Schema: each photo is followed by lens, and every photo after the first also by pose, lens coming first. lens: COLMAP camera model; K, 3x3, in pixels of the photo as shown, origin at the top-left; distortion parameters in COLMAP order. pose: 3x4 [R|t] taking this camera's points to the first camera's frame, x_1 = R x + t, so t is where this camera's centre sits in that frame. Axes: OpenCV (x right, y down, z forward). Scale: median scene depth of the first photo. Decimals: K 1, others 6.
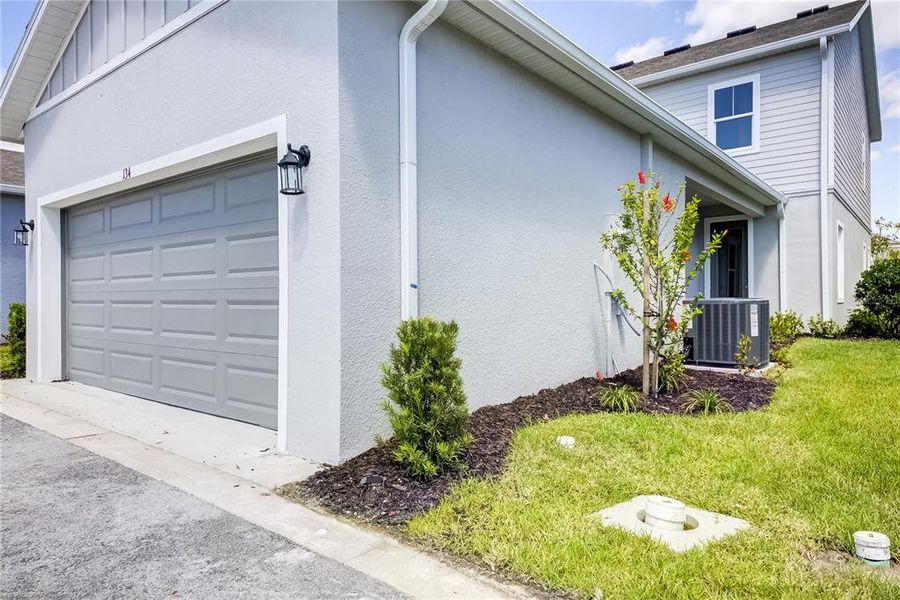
lens RADIAL K [[580.4, 0, 449.3], [0, 580.4, 302.9], [0, 0, 1]] dist [0.027551, 0.000743]
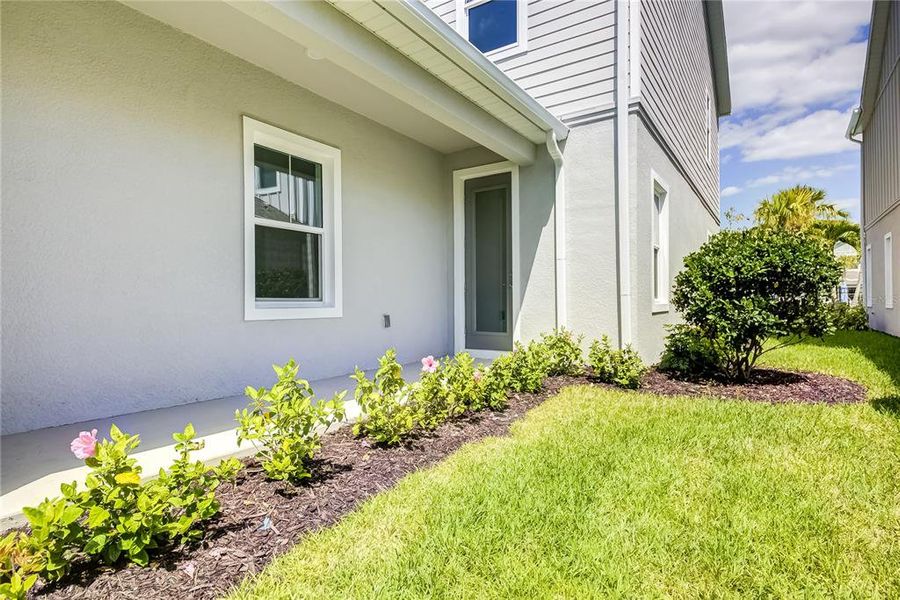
lens RADIAL K [[476.2, 0, 450.9], [0, 476.2, 298.3], [0, 0, 1]] dist [0.041057, -0.000033]
pose [[0.995241, 0.002884, 0.097404, 0.437287], [-0.001666, 0.999919, -0.012589, -0.008415], [-0.097432, 0.012367, 0.995165, 0.574105]]
